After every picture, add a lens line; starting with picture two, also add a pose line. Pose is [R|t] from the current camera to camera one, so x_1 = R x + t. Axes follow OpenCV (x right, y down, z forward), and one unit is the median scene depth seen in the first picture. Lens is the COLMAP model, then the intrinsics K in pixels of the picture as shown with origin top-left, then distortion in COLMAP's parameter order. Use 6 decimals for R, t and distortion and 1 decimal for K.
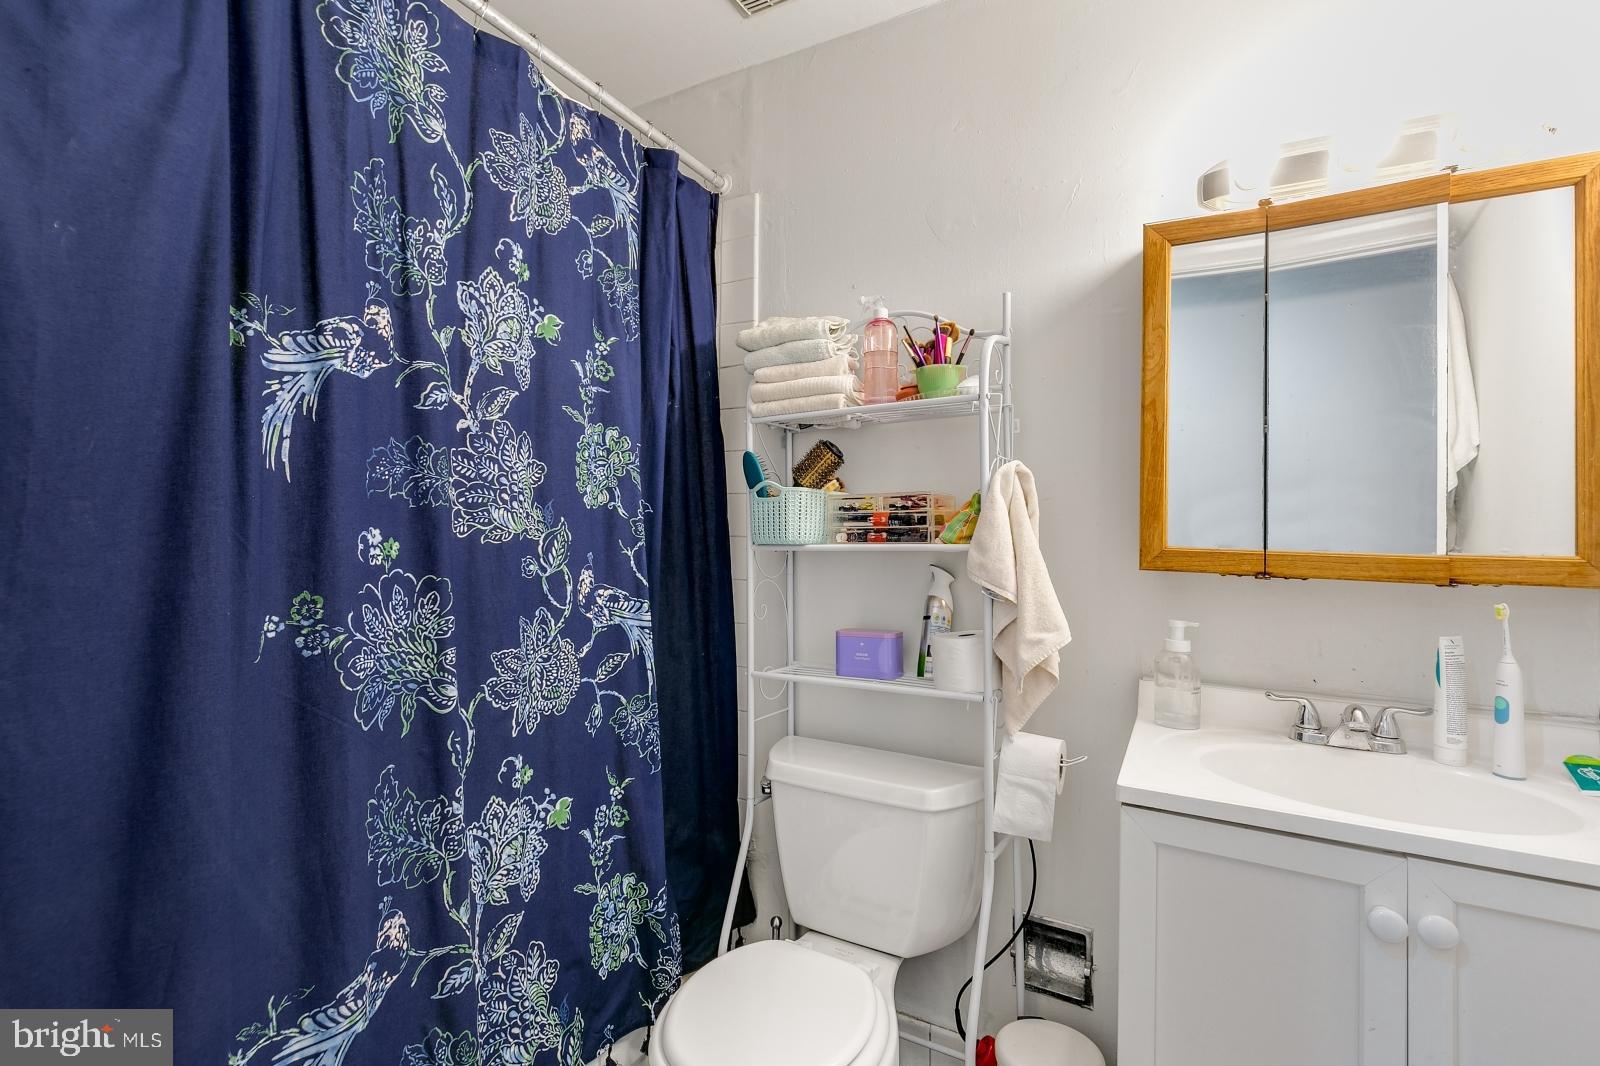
lens RADIAL K [[755.6, 0, 799.5], [0, 755.6, 525.8], [0, 0, 1]] dist [0.010108, -0.000738]
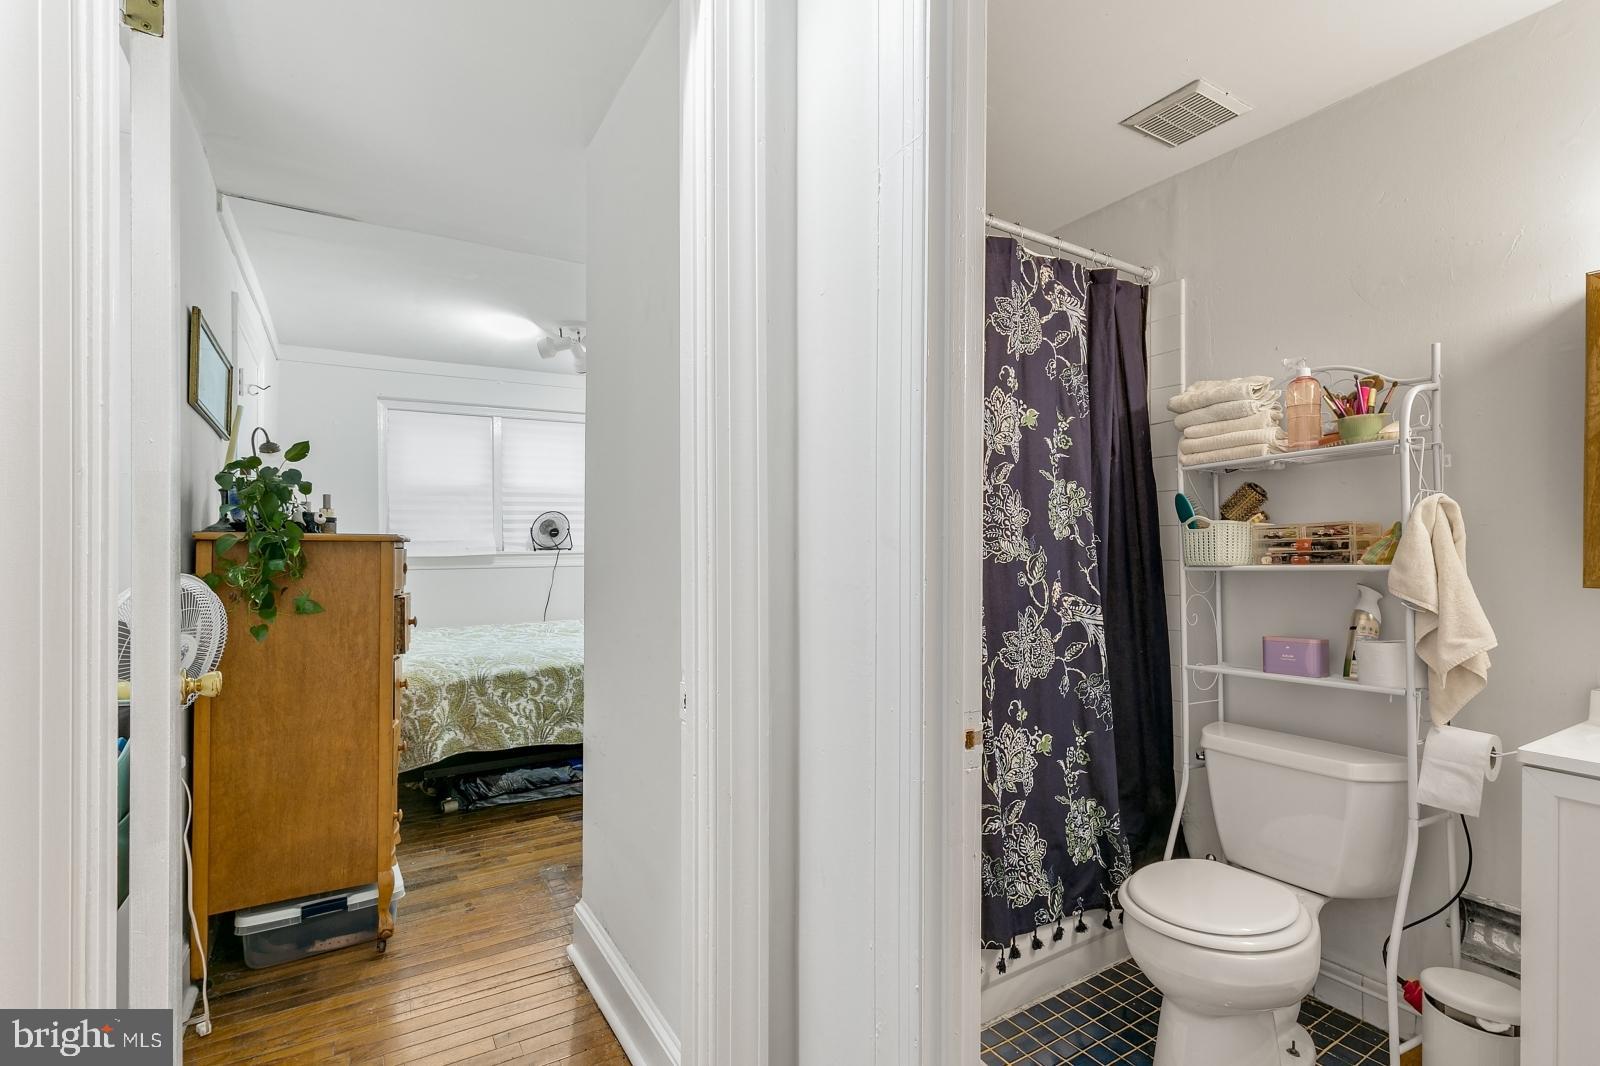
lens RADIAL K [[755.6, 0, 799.6], [0, 755.6, 544.1], [0, 0, 1]] dist [0.010108, -0.000738]
pose [[0.872079, -0.012281, -0.489211, -0.003005], [0.004194, 0.999836, -0.017623, 0.008645], [0.489347, 0.013317, 0.871987, -0.485712]]
